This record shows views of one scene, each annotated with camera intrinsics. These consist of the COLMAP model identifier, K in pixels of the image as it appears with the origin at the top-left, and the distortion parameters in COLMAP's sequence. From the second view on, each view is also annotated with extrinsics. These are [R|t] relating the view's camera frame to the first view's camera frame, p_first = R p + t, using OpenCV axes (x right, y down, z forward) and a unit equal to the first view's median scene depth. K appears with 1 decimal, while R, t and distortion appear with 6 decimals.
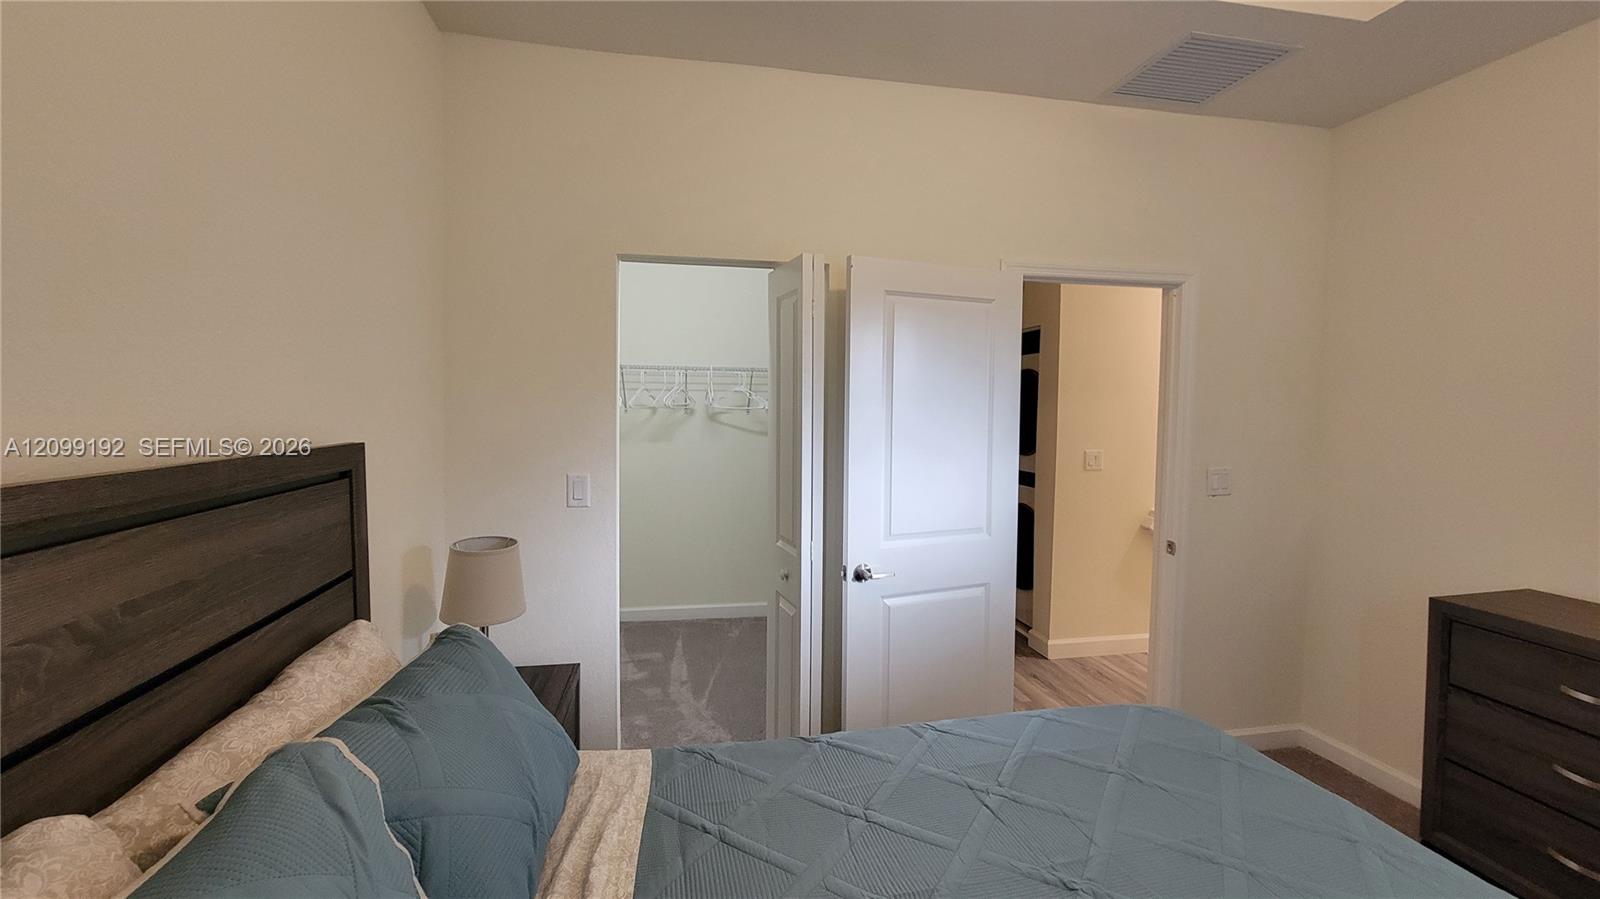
lens RADIAL K [[653.9, 0, 792.4], [0, 653.9, 433.5], [0, 0, 1]] dist [0.000931, 0.000205]
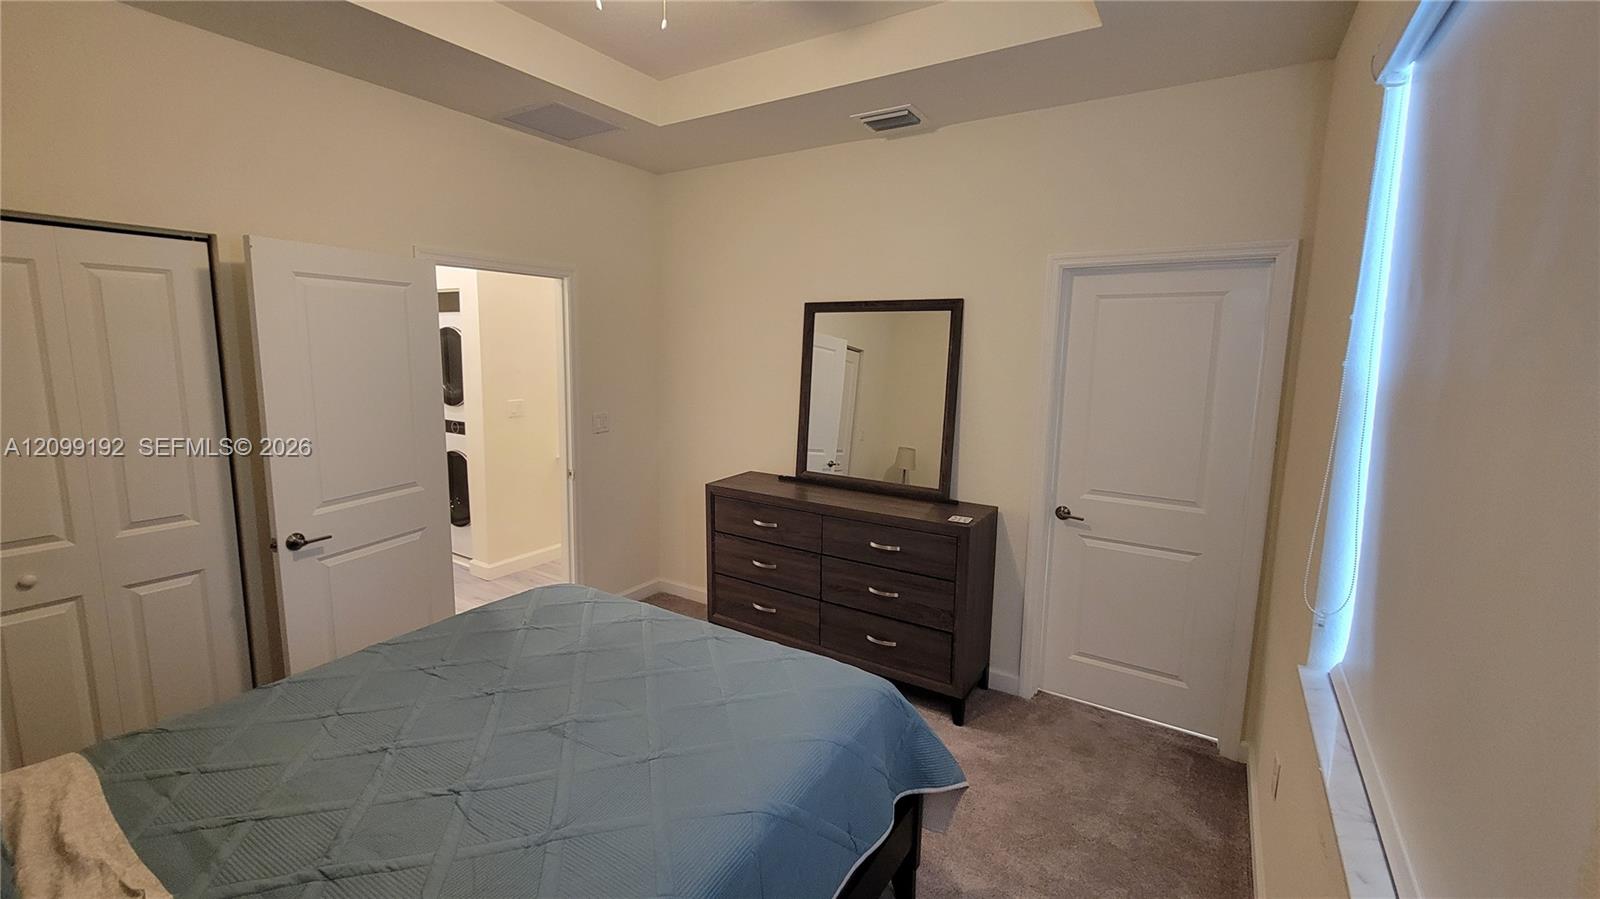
lens RADIAL K [[653.9, 0, 792.4], [0, 653.9, 433.5], [0, 0, 1]] dist [0.000931, 0.000205]
pose [[0.688339, -0.094613, 0.719192, -0.095296], [0.017577, 0.993342, 0.113856, -0.075254], [-0.725176, -0.065730, 0.685419, -0.341646]]
